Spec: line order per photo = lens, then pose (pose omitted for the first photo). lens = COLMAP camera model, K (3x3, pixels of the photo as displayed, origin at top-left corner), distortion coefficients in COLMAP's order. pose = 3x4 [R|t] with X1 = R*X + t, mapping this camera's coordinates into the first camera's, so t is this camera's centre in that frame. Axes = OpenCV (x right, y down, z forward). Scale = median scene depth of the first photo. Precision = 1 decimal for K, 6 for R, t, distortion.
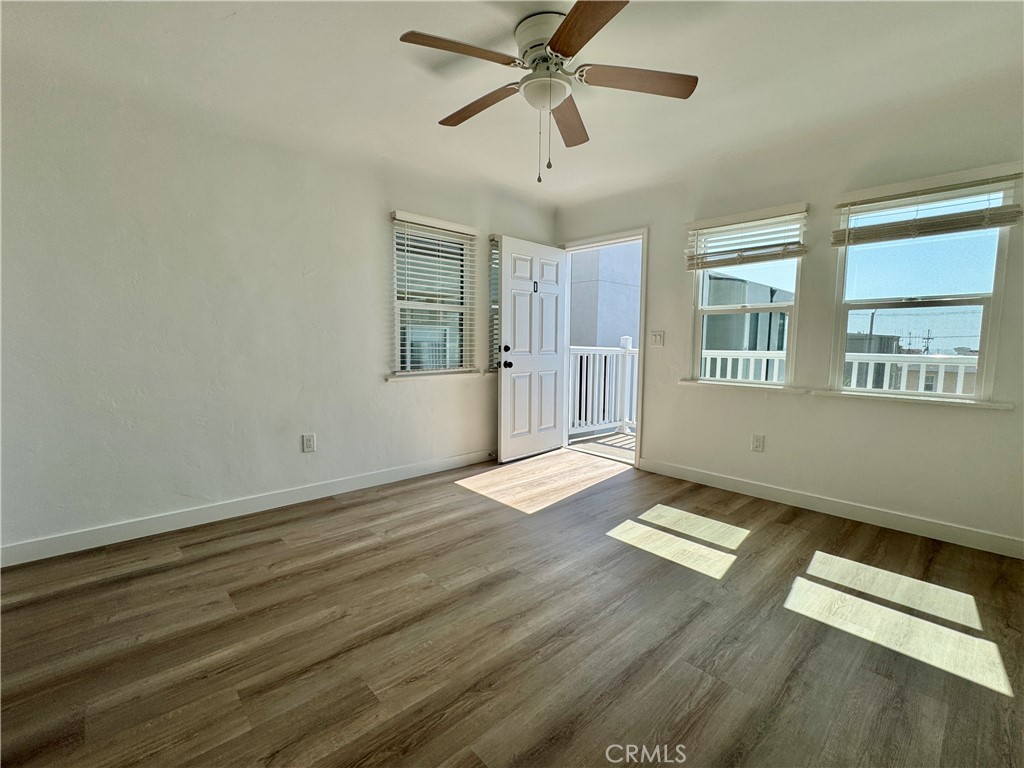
lens RADIAL K [[455.0, 0, 510.6], [0, 455.0, 386.7], [0, 0, 1]] dist [-0.003170, 0.000129]
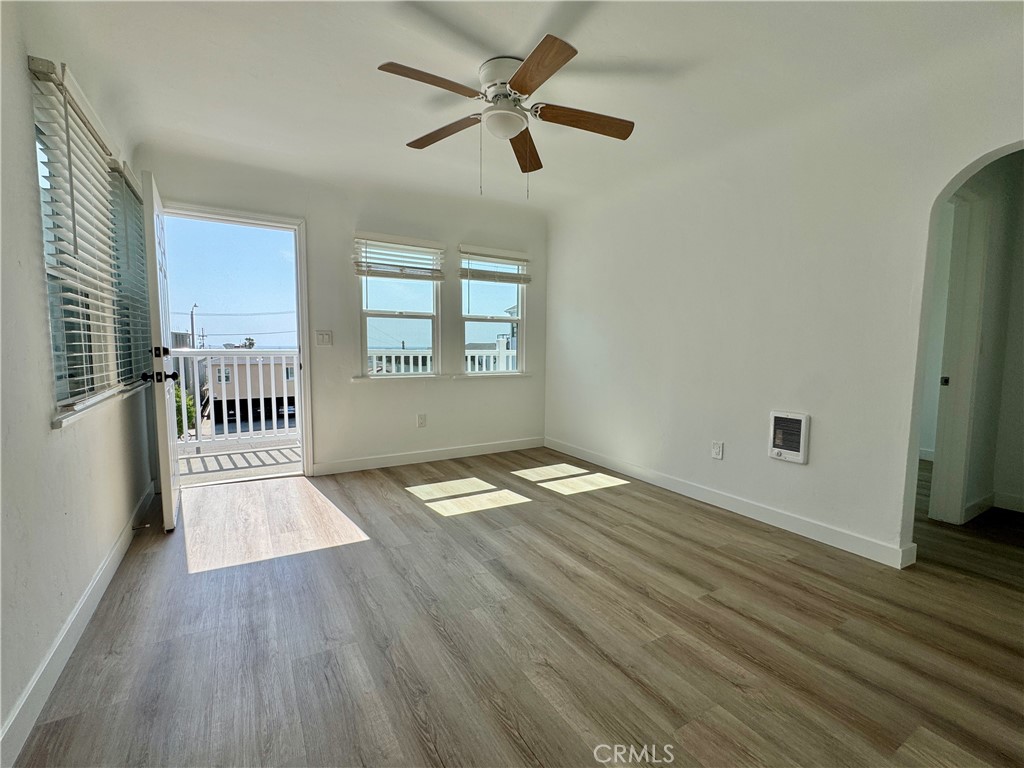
lens RADIAL K [[455.0, 0, 510.6], [0, 455.0, 386.7], [0, 0, 1]] dist [-0.003170, 0.000129]
pose [[0.207381, -0.095950, 0.973543, -0.763623], [0.088800, 0.992916, 0.078944, -0.059730], [-0.974222, 0.070079, 0.214432, 0.552411]]
